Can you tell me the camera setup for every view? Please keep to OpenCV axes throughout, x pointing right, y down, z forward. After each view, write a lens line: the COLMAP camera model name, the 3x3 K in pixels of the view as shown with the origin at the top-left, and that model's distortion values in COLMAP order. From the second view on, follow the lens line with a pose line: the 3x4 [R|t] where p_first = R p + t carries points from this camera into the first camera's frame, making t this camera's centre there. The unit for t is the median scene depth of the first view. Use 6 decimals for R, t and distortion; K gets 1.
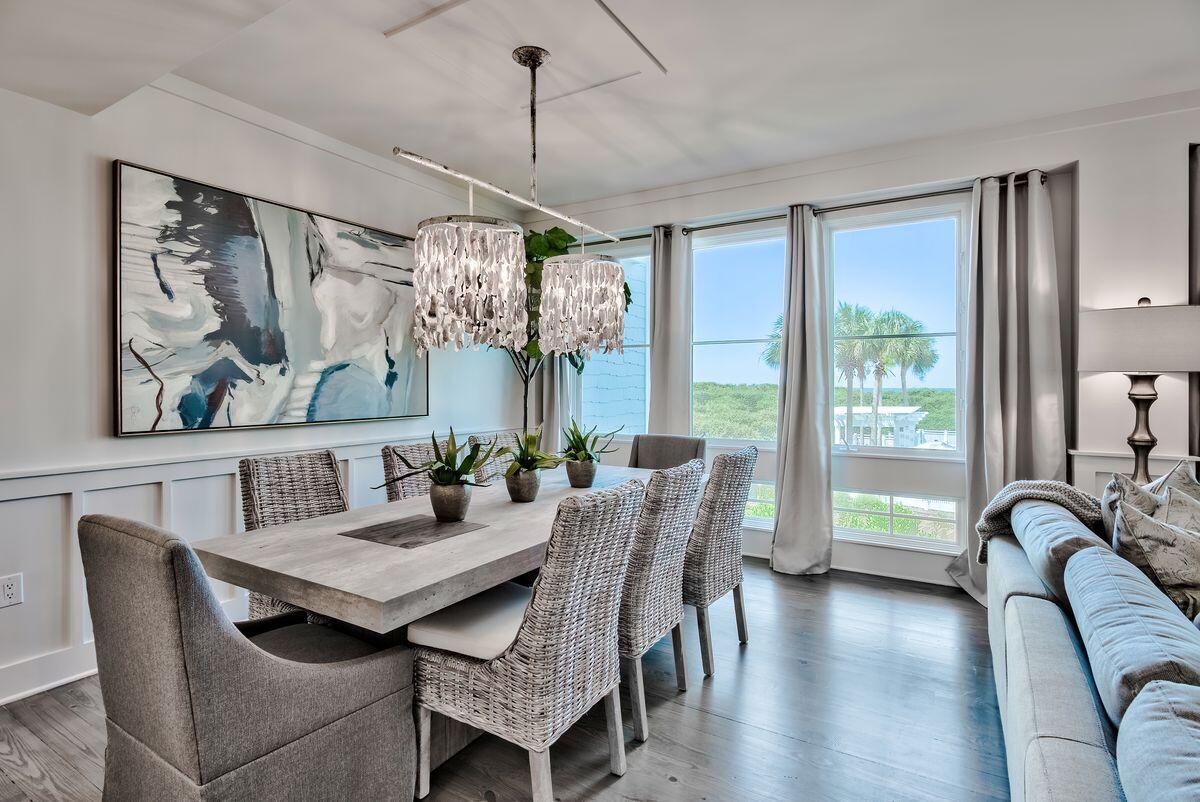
lens RADIAL K [[626.6, 0, 592.1], [0, 626.6, 381.4], [0, 0, 1]] dist [-0.006483, -0.000113]
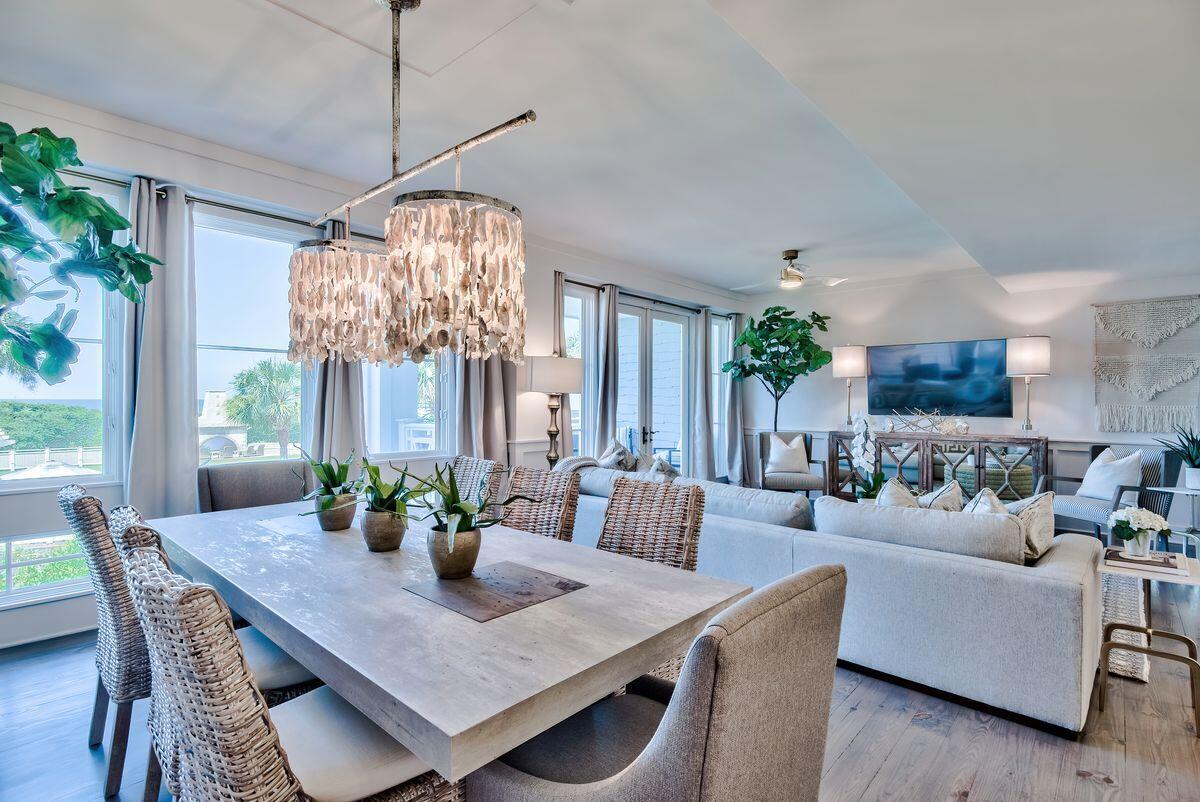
lens RADIAL K [[599.5, 0, 602.3], [0, 599.5, 397.6], [0, 0, 1]] dist [-0.001612, -0.002454]
pose [[0.175181, 0.005932, 0.984518, -0.728302], [-0.012195, 0.999918, -0.003855, 0.003604], [-0.984461, -0.011331, 0.175239, 0.536407]]
